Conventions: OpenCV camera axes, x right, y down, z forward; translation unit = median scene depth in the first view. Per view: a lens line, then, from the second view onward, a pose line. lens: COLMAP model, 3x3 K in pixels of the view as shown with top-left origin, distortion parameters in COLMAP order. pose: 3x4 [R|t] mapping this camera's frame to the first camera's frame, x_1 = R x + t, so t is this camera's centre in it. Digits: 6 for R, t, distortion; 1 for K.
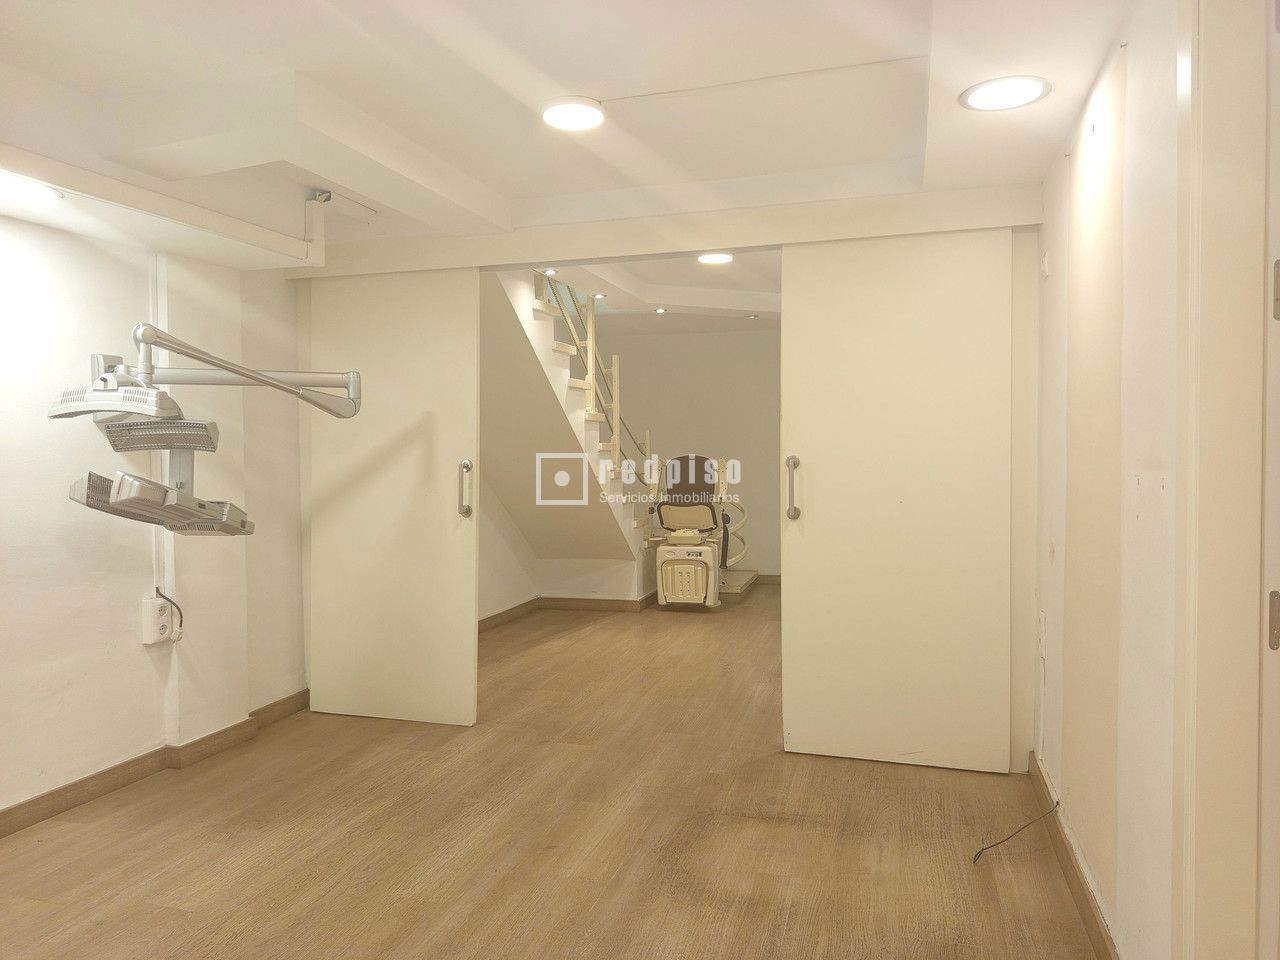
lens RADIAL K [[922.1, 0, 637.1], [0, 922.1, 459.8], [0, 0, 1]] dist [-0.003203, -0.004052]
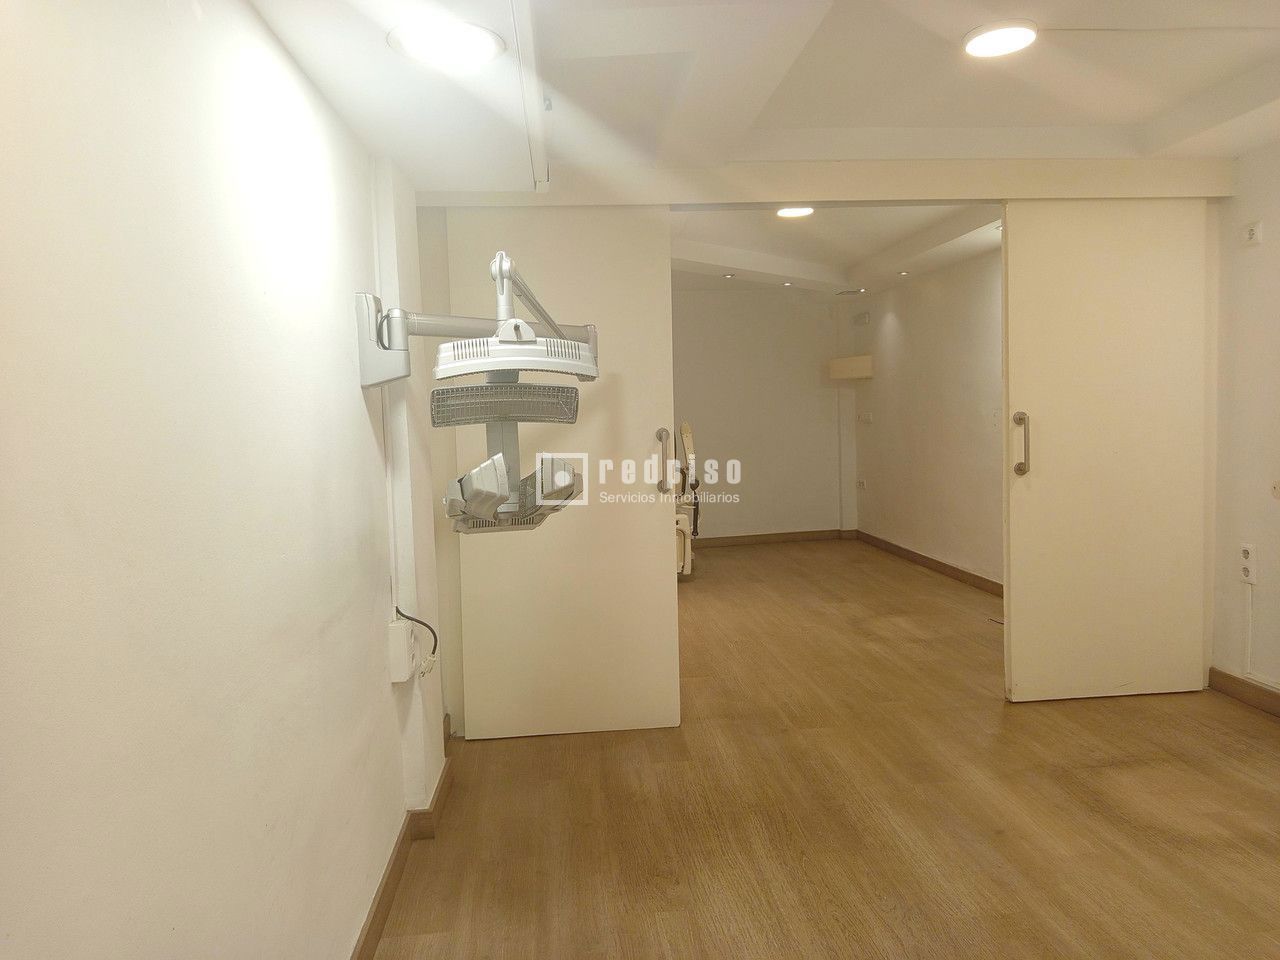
lens RADIAL K [[920.6, 0, 636.9], [0, 920.6, 457.3], [0, 0, 1]] dist [-0.006128, -0.010304]
pose [[0.925837, -0.044457, 0.375300, -0.671797], [0.032794, 0.998762, 0.037408, -0.006928], [-0.376498, -0.022326, 0.926148, 0.246656]]
